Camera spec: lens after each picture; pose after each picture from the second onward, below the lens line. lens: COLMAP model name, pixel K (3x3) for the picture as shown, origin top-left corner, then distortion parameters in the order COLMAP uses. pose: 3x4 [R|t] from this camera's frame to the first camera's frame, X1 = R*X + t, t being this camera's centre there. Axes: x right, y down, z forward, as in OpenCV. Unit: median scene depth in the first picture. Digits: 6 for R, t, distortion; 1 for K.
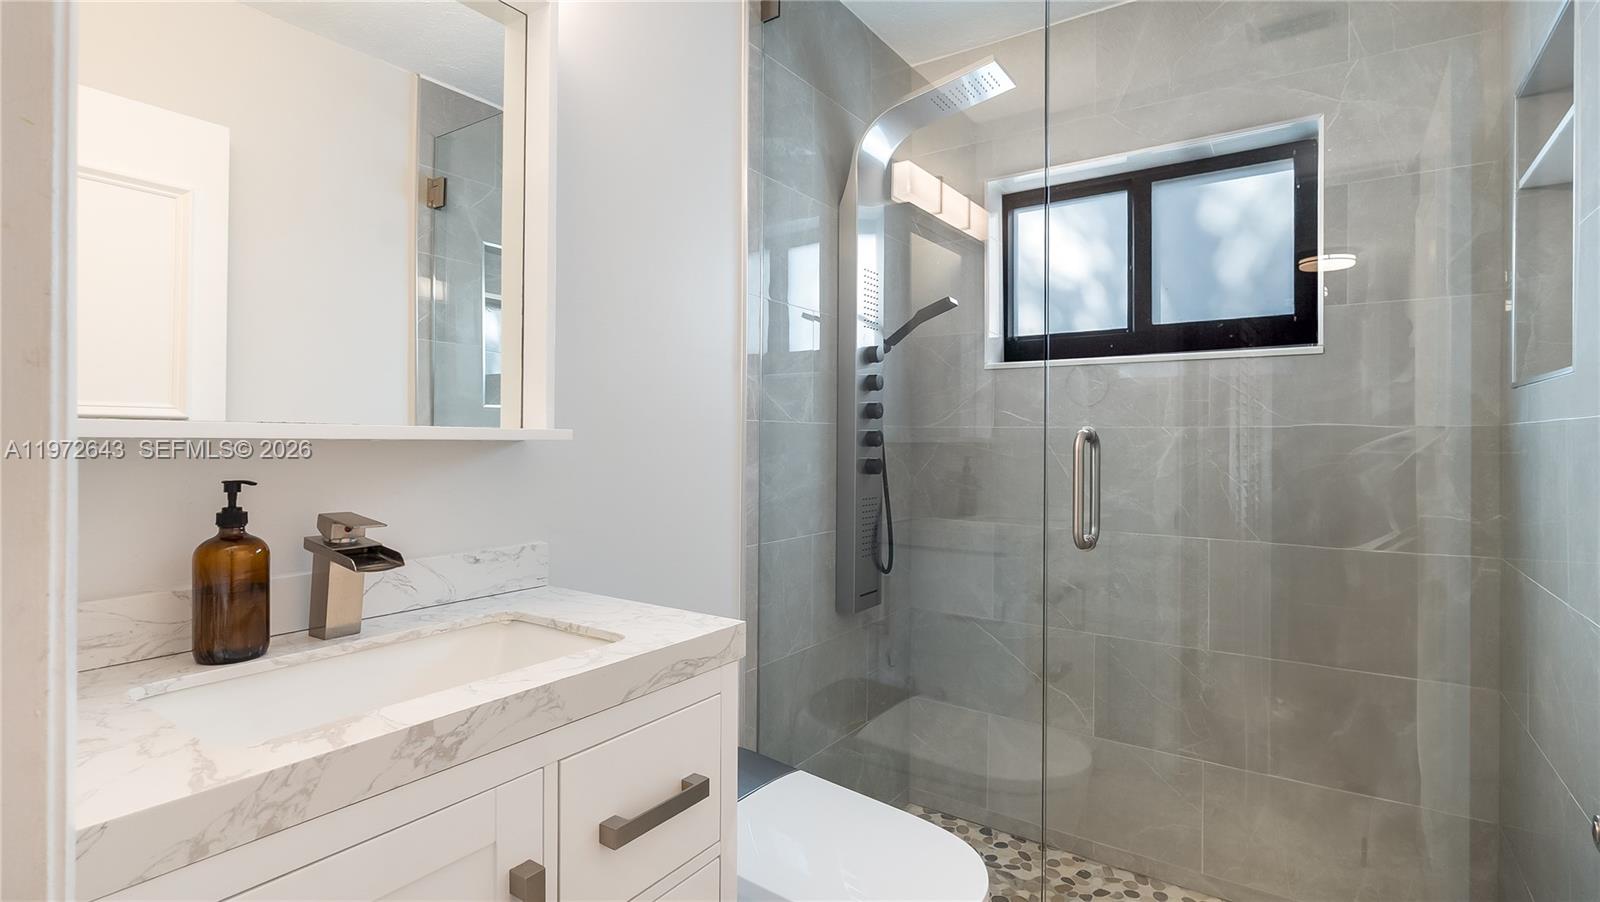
lens RADIAL K [[760.3, 0, 796.6], [0, 760.3, 441.2], [0, 0, 1]] dist [0.001698, 0.000198]
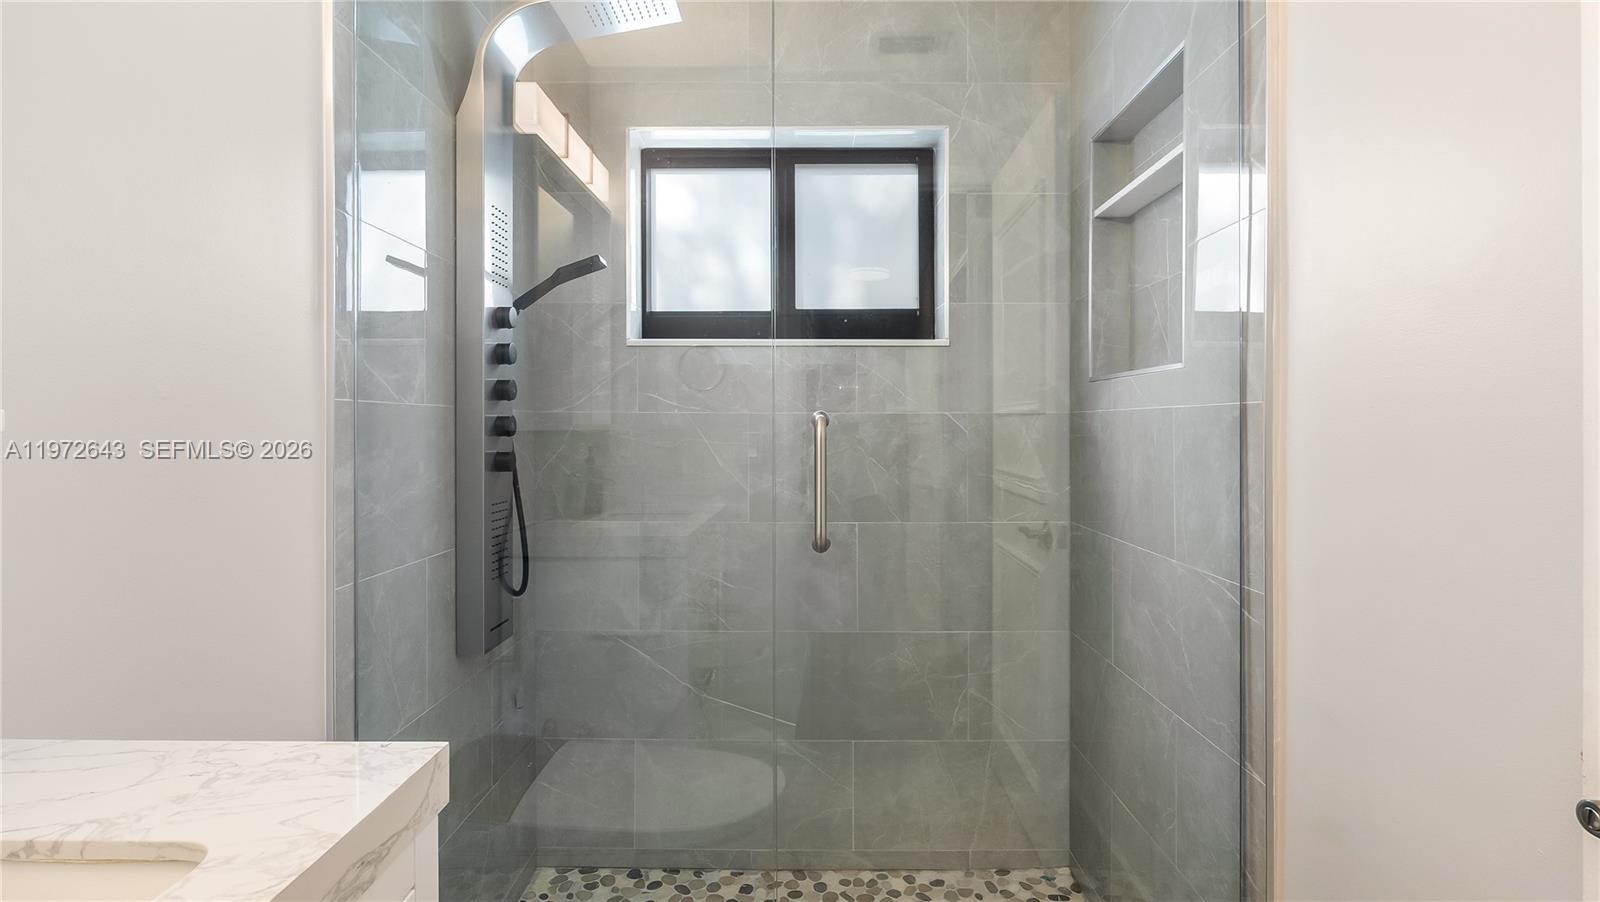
lens RADIAL K [[760.2, 0, 804.0], [0, 760.2, 432.8], [0, 0, 1]] dist [-0.004710, 0.000782]
pose [[0.826838, -0.009850, 0.562354, -0.082842], [0.006337, 0.999946, 0.008198, -0.000857], [-0.562404, -0.003215, 0.826856, 0.184681]]
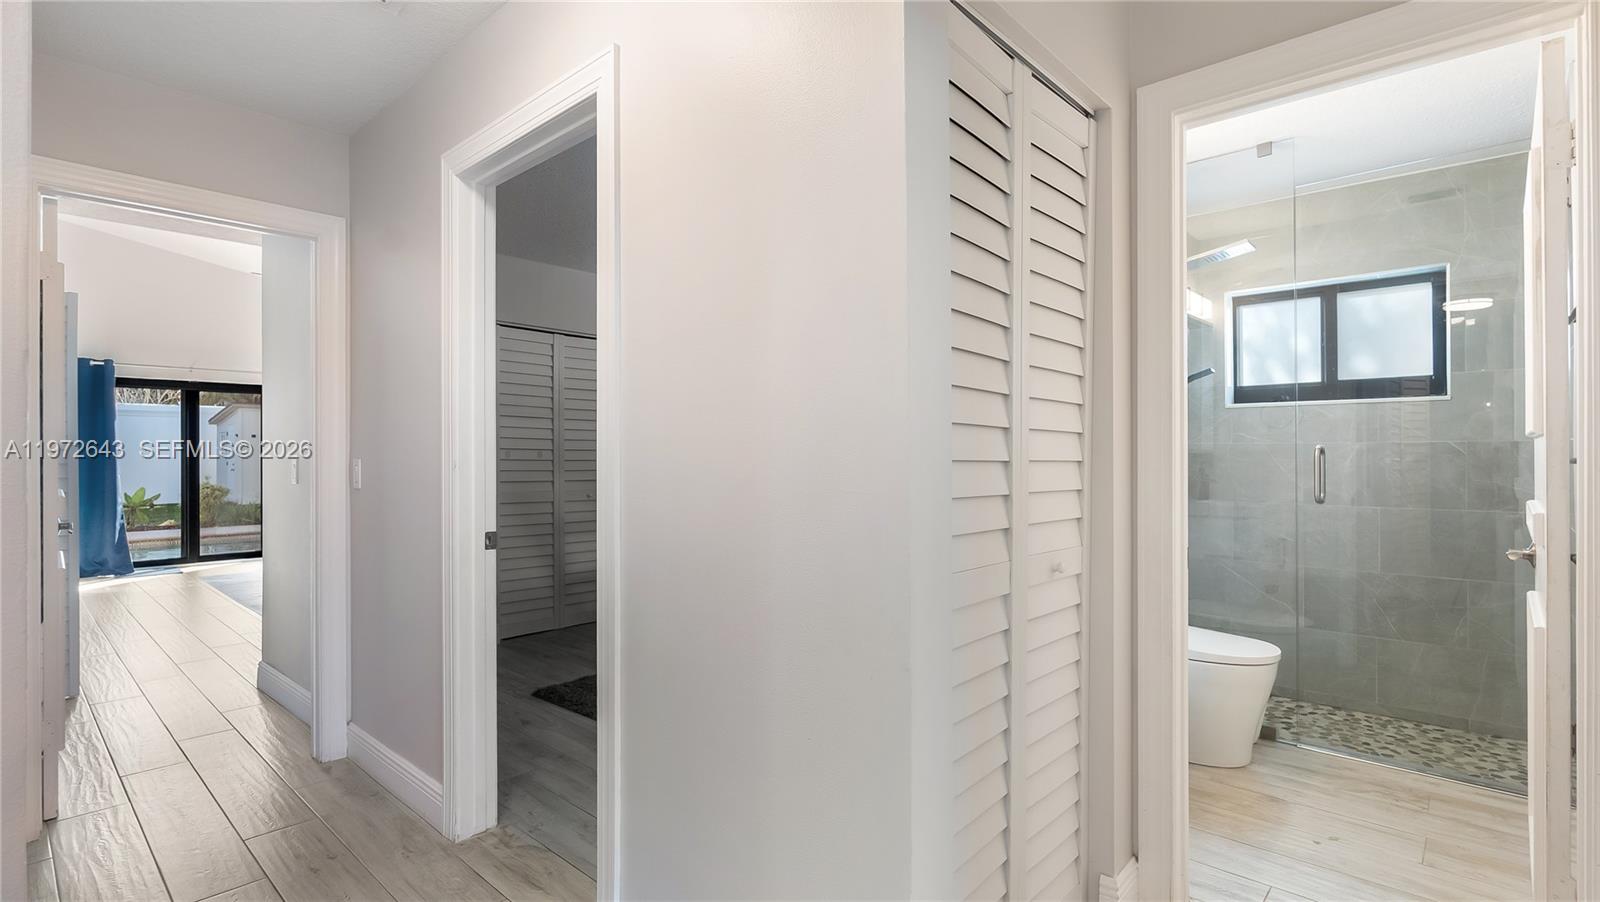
lens RADIAL K [[751.4, 0, 800.0], [0, 751.4, 459.3], [0, 0, 1]] dist [-0.002480, -0.000499]
pose [[0.990855, -0.013190, -0.134285, -0.487205], [0.014033, 0.999887, 0.005327, -0.007377], [0.134200, -0.007163, 0.990928, -0.791570]]
